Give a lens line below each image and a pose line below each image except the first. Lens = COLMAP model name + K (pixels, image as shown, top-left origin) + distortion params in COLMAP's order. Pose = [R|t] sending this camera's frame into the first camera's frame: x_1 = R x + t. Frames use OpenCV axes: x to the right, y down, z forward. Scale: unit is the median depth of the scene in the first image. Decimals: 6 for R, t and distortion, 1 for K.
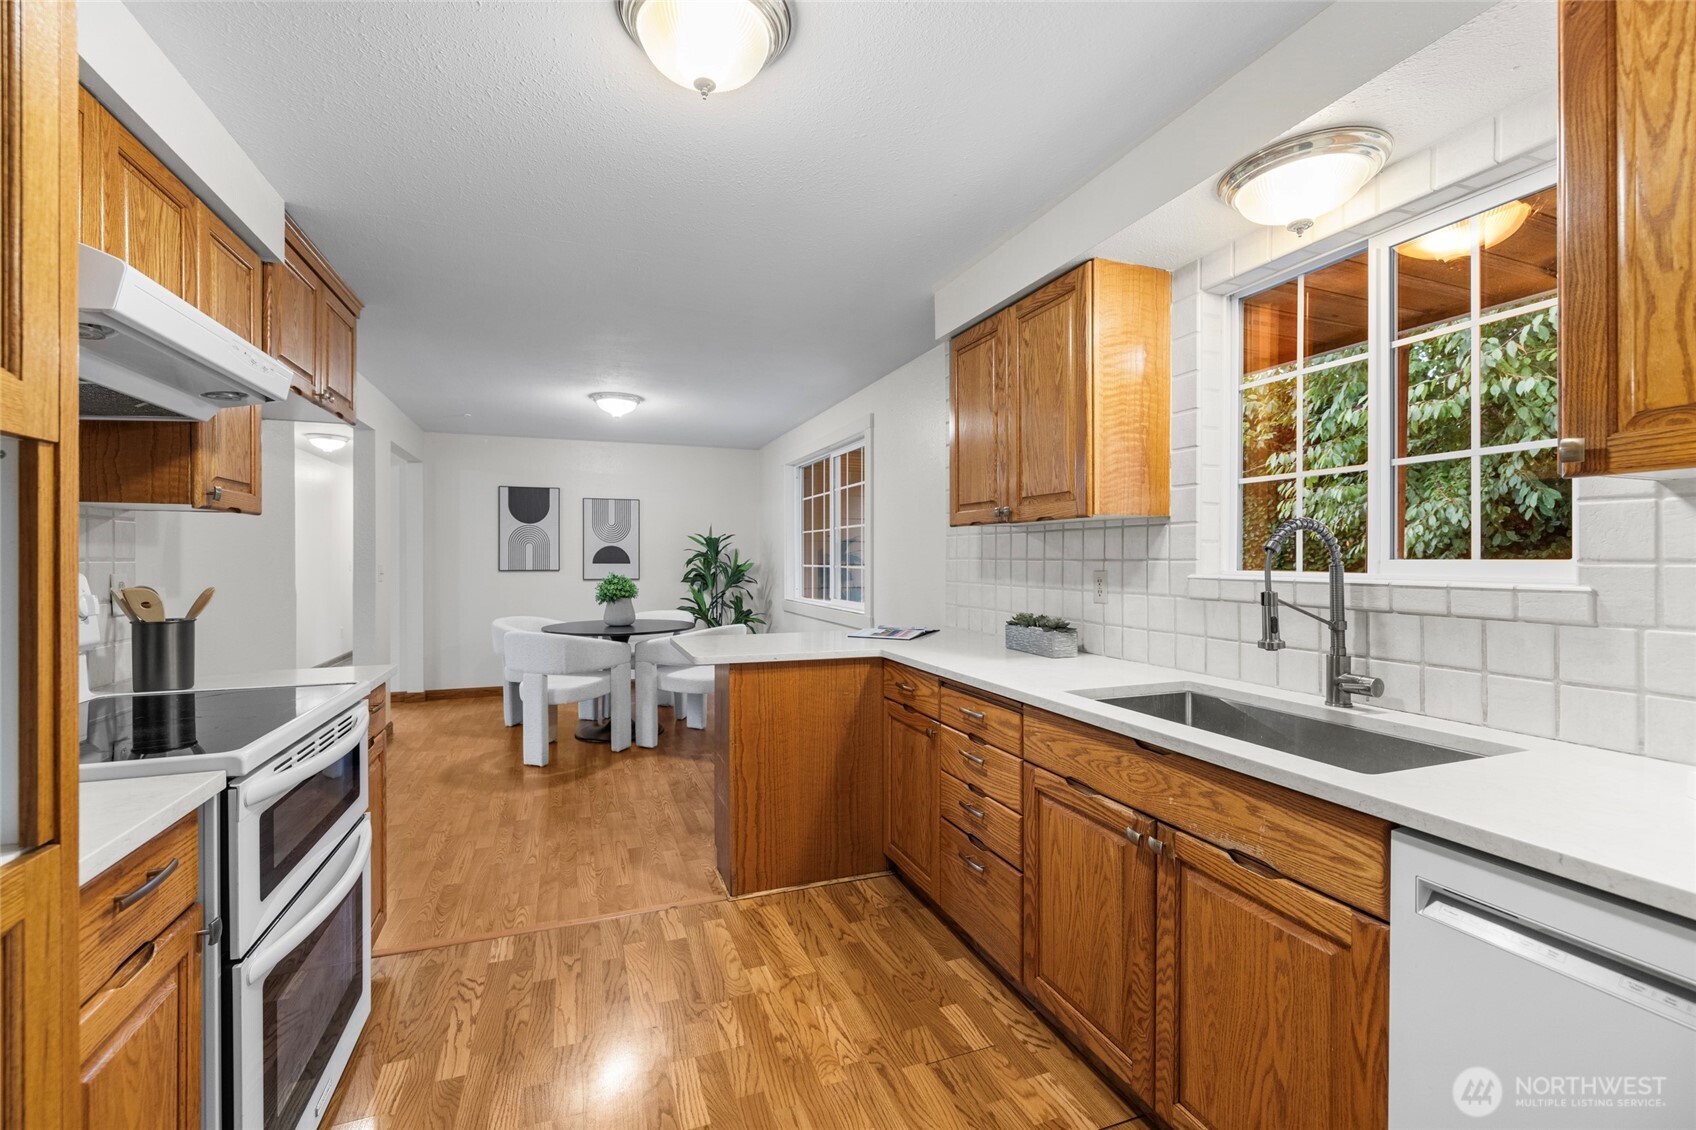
lens RADIAL K [[715.0, 0, 840.1], [0, 715.0, 554.8], [0, 0, 1]] dist [-0.000207, -0.000329]
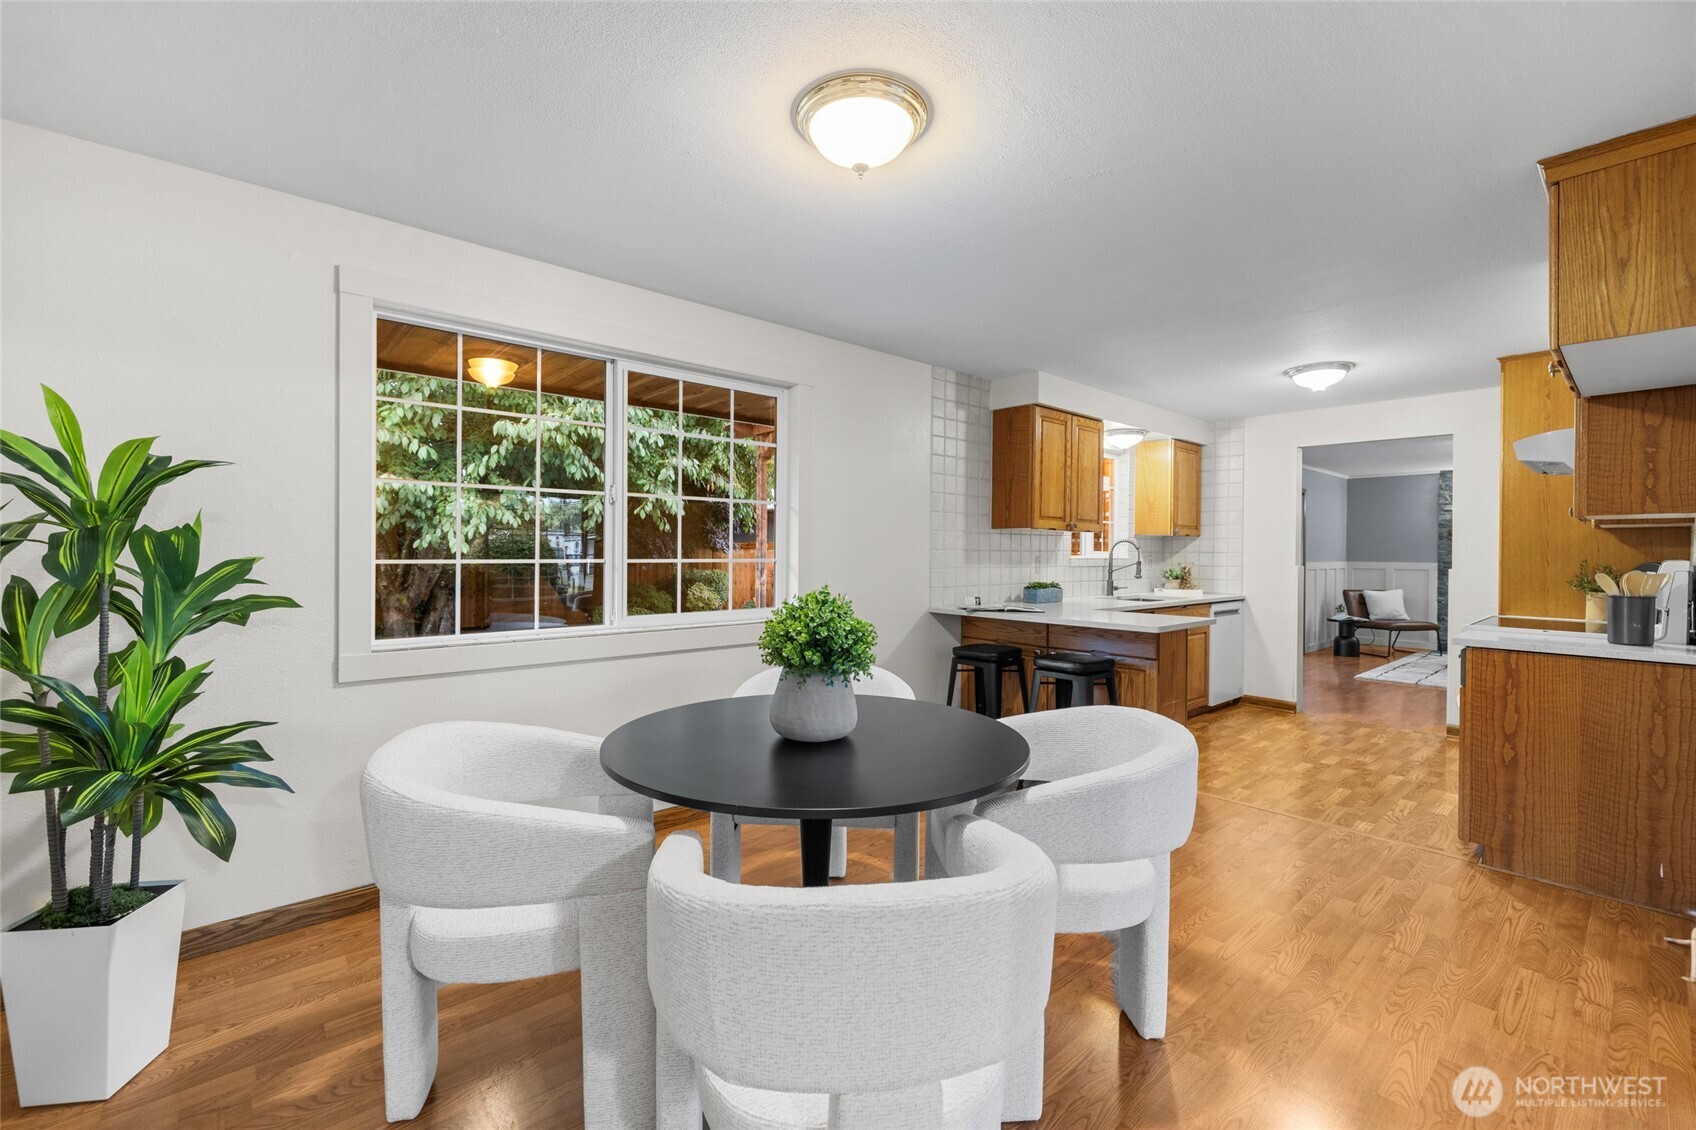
lens RADIAL K [[702.8, 0, 848.5], [0, 702.8, 552.9], [0, 0, 1]] dist [0.008235, -0.000424]
pose [[-0.357249, -0.005064, 0.933996, -1.259436], [-0.010858, 0.999940, 0.001269, 0.015420], [-0.933946, -0.009688, -0.357282, 2.188129]]
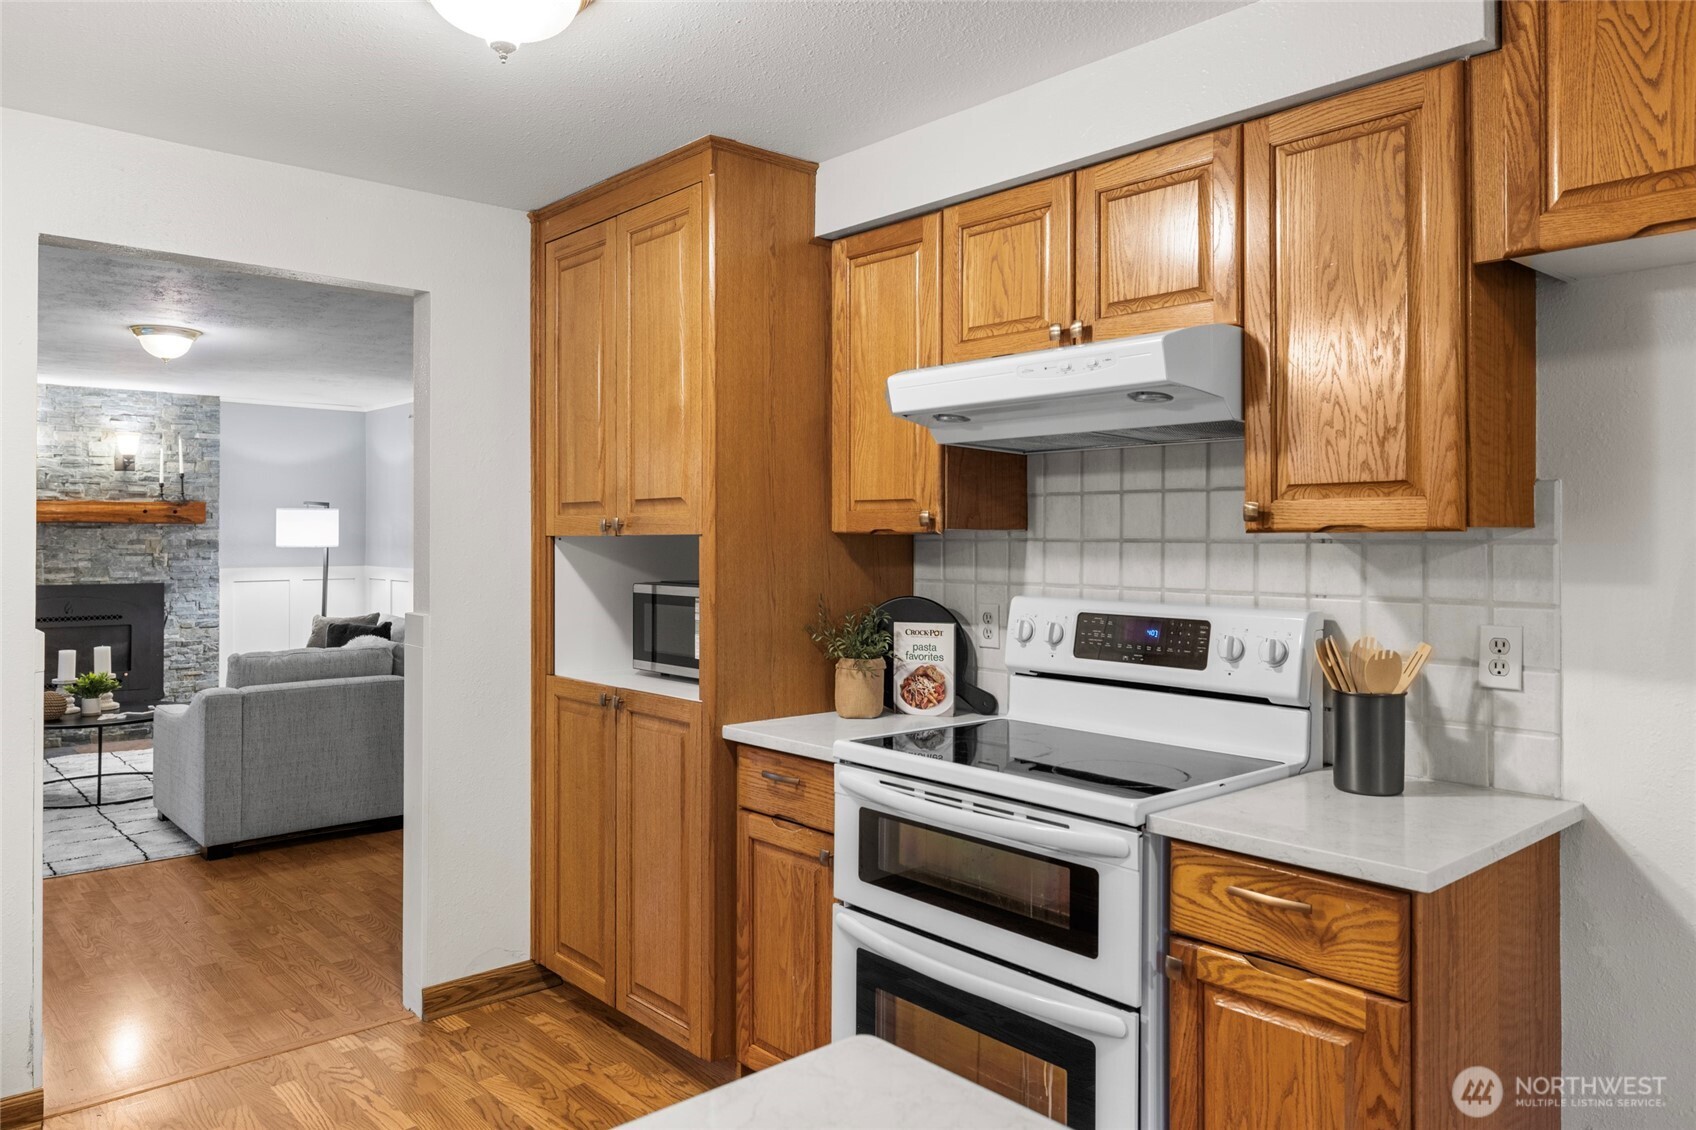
lens RADIAL K [[1166.7, 0, 819.3], [0, 1166.7, 526.7], [0, 0, 1]] dist [0.002592, 0.000625]
pose [[-0.938495, -0.003803, -0.345272, -0.035075], [0.000014, 0.999939, -0.011051, -0.040629], [0.345293, -0.010376, -0.938438, 1.387181]]
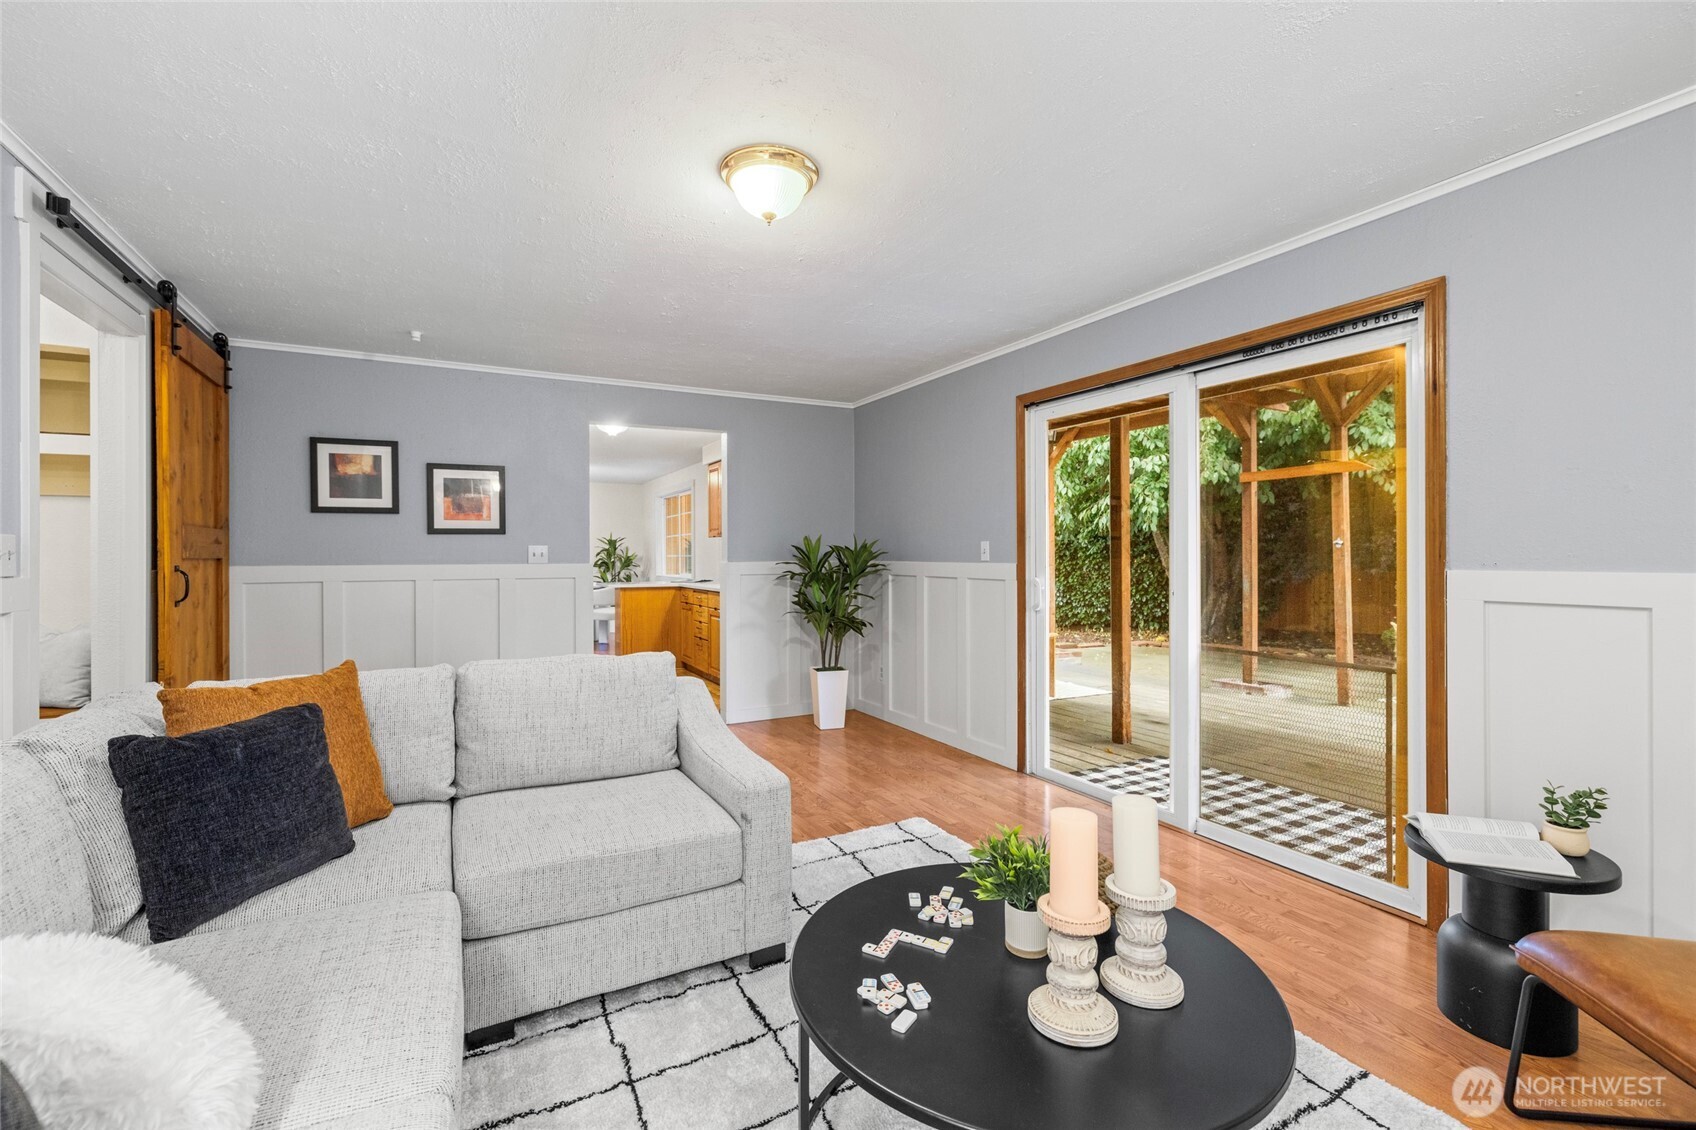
lens RADIAL K [[740.5, 0, 848.0], [0, 740.5, 565.0], [0, 0, 1]] dist [-0.000409, -0.000073]
pose [[0.990951, -0.004870, 0.134132, 0.337025], [0.002683, 0.999861, 0.016482, 0.019962], [-0.134194, -0.015973, 0.990826, -1.969661]]
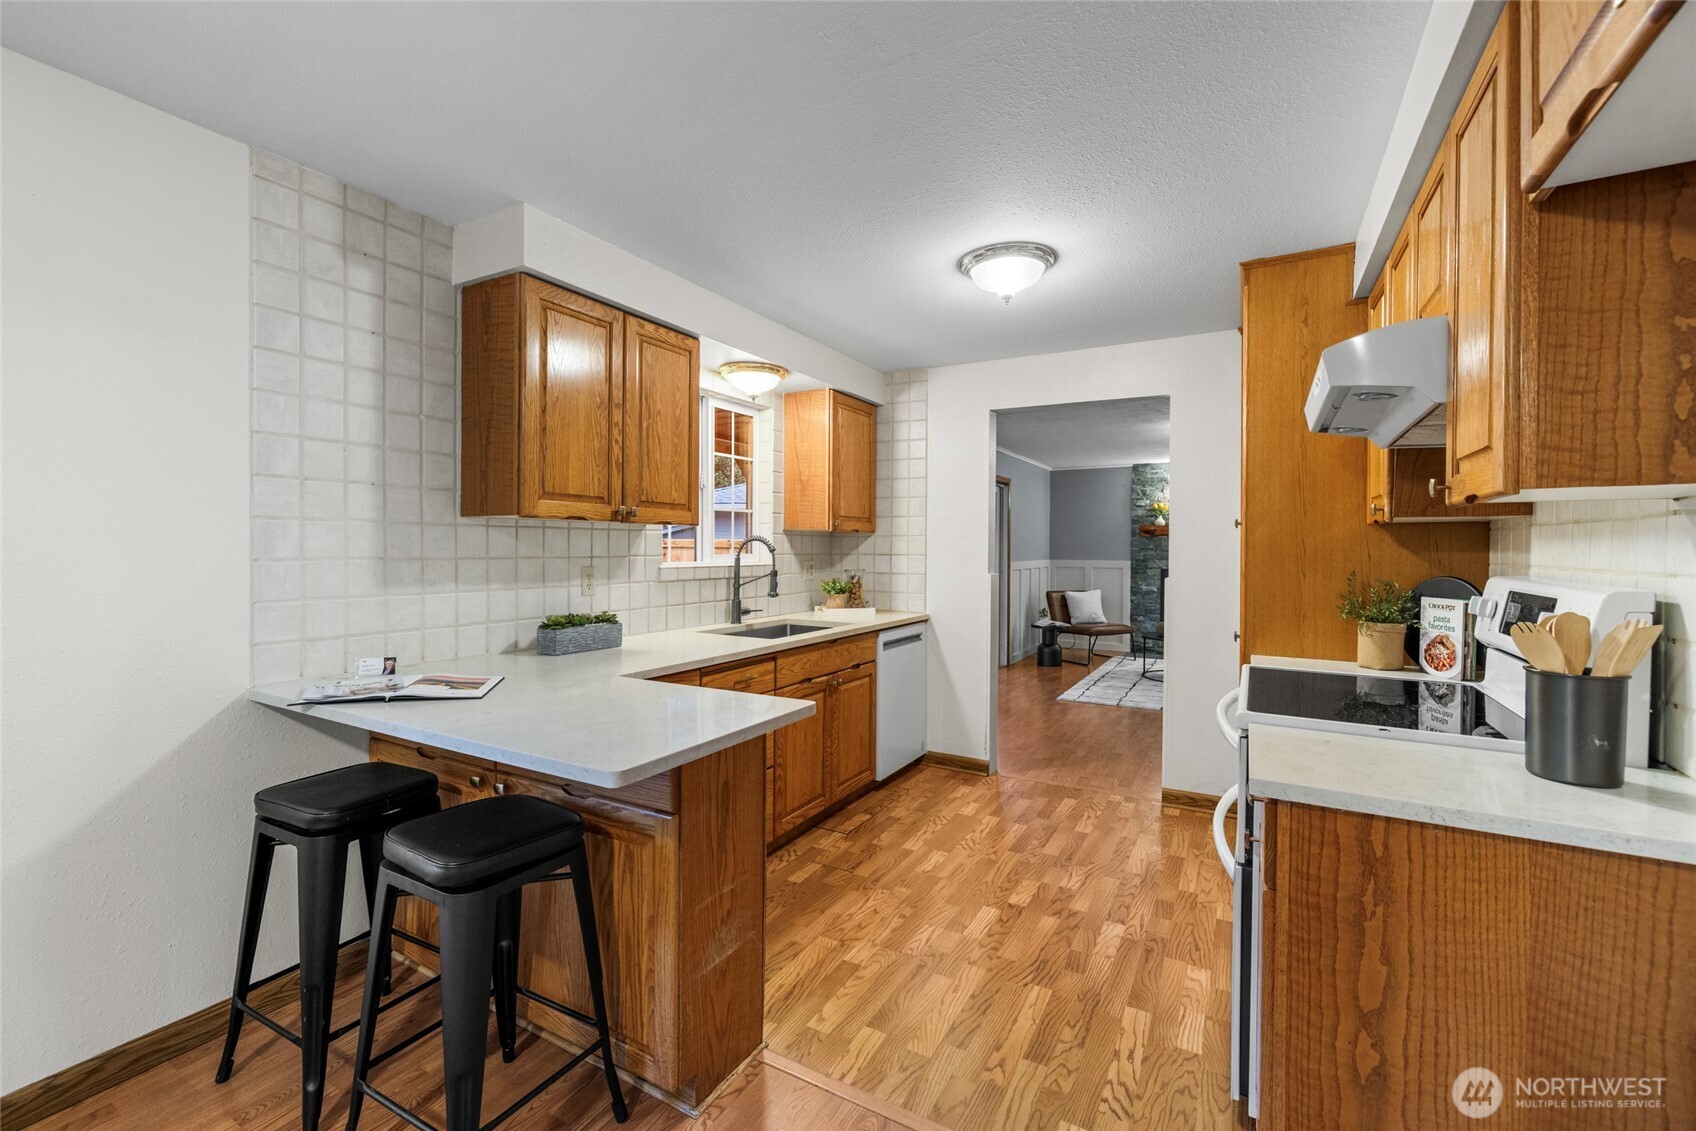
lens RADIAL K [[718.4, 0, 829.1], [0, 718.4, 552.9], [0, 0, 1]] dist [0.002771, 0.000055]
pose [[-0.628719, -0.010074, 0.777567, -0.755102], [-0.008412, 0.999946, 0.006154, -0.009590], [-0.777587, -0.002671, -0.628770, 1.422360]]
